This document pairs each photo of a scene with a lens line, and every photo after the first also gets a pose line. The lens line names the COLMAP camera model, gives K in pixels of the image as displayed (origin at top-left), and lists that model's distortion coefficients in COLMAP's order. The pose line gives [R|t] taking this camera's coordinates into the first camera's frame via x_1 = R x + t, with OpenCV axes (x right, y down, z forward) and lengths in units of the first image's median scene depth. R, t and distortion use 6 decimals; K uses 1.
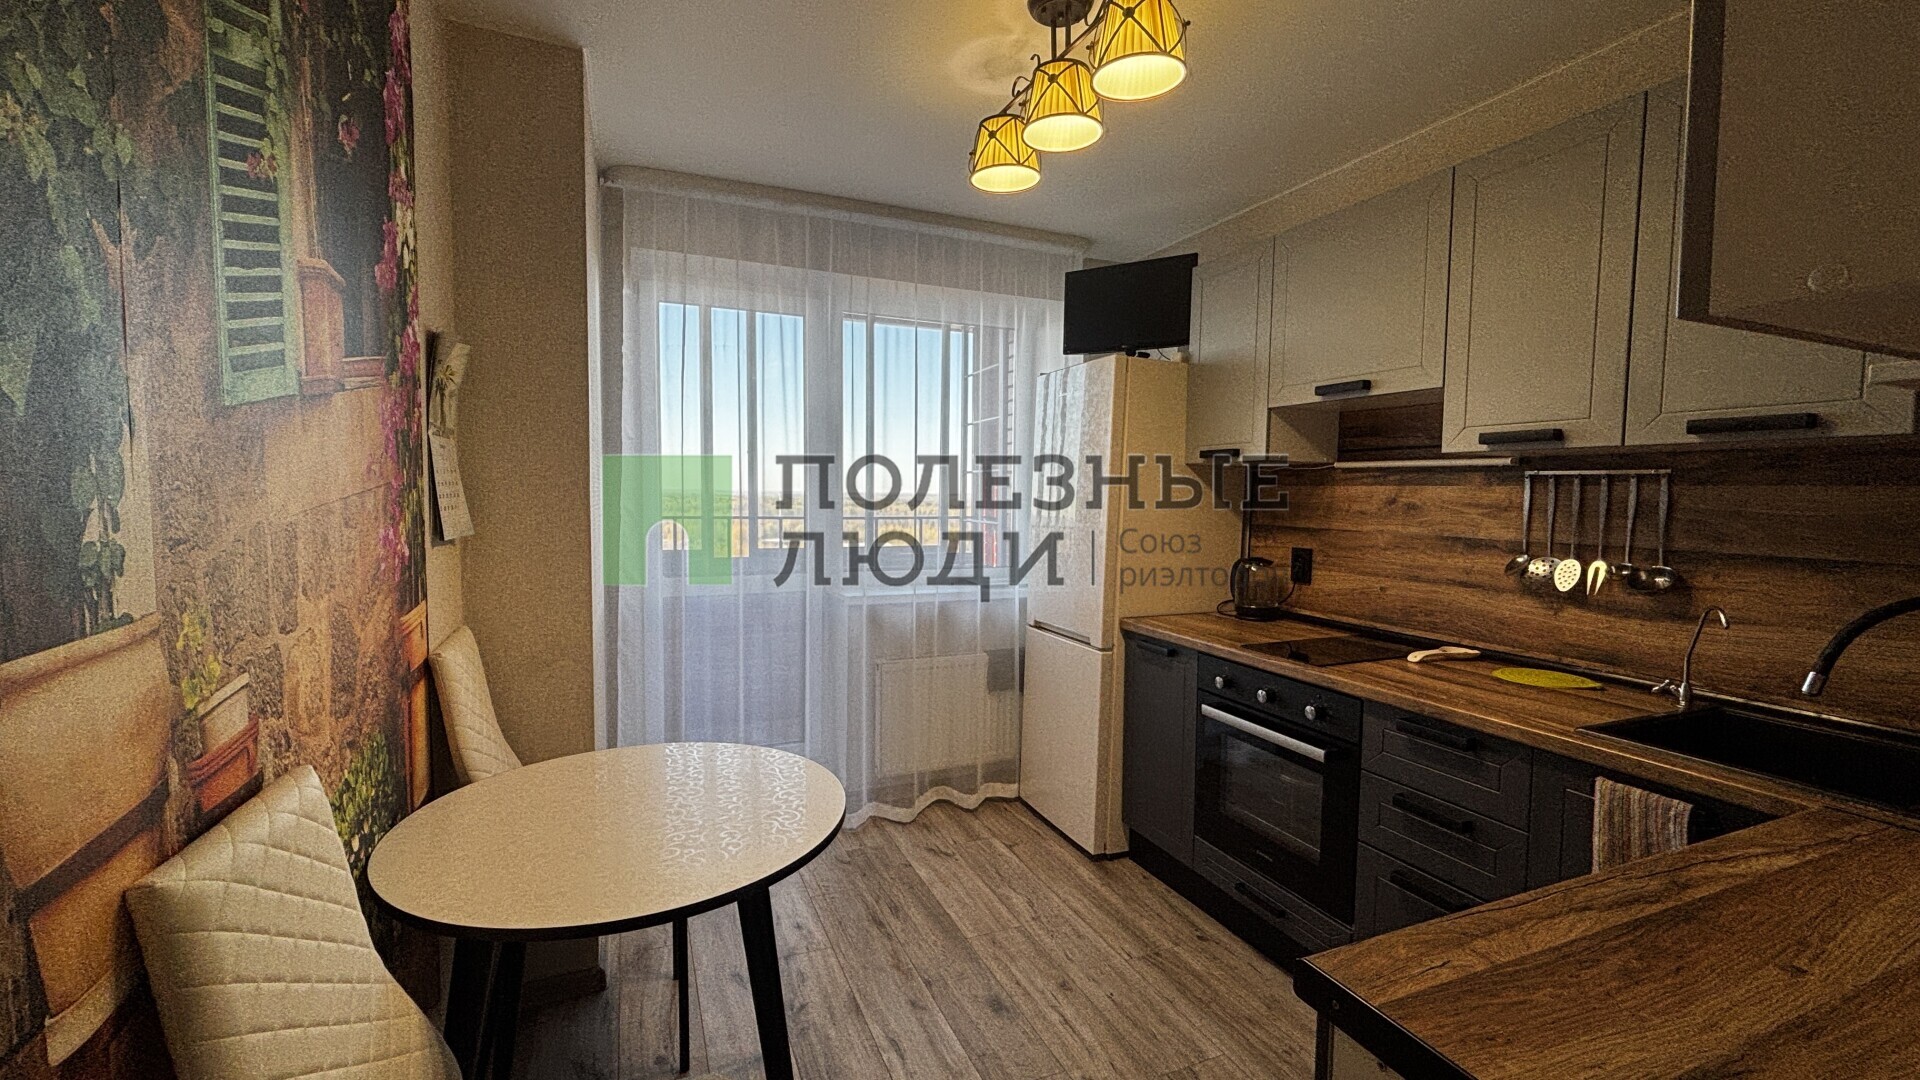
lens RADIAL K [[782.0, 0, 963.7], [0, 782.0, 538.8], [0, 0, 1]] dist [-0.001403, -0.000079]
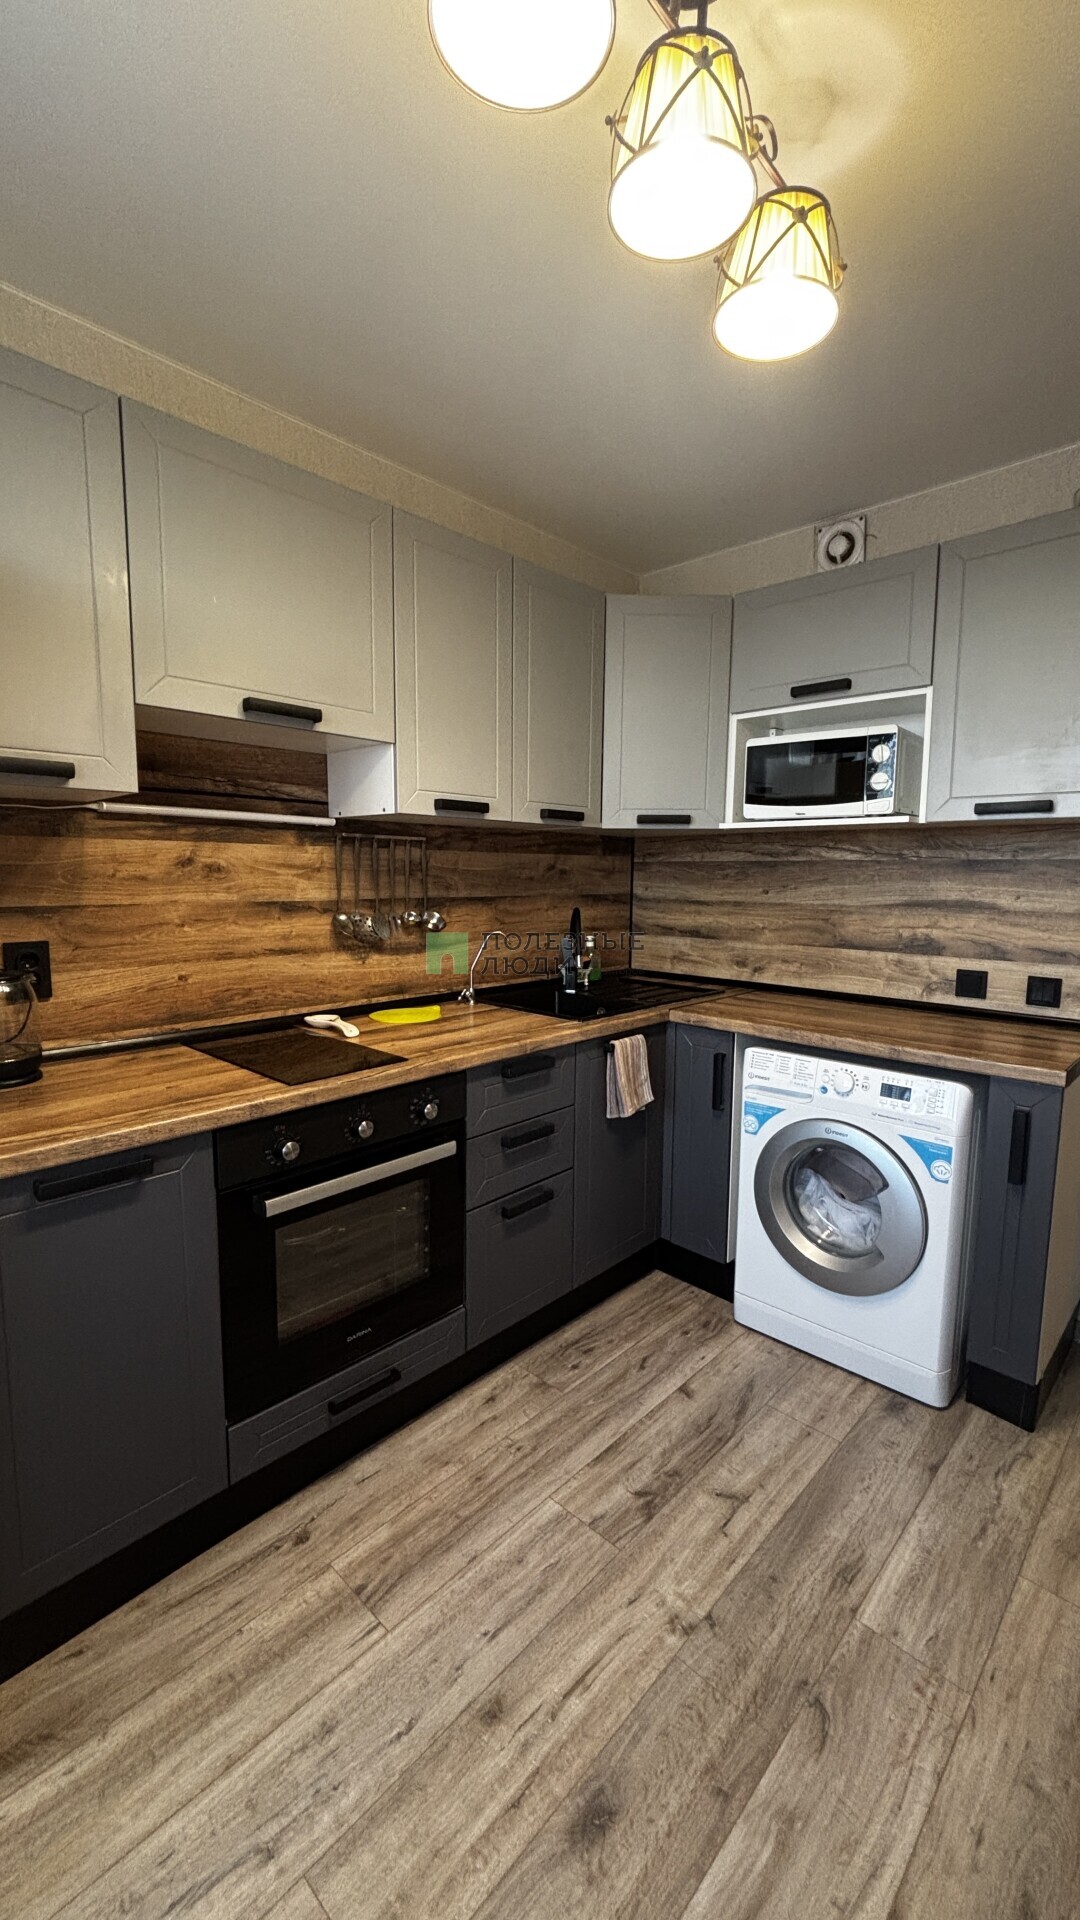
lens RADIAL K [[779.4, 0, 540.0], [0, 779.4, 960.0], [0, 0, 1]] dist [0.002431, 0.000258]
pose [[-0.396971, -0.125416, 0.909222, -0.336883], [0.037048, 0.987623, 0.152405, -0.064453], [-0.917083, 0.094185, -0.387412, 1.123942]]
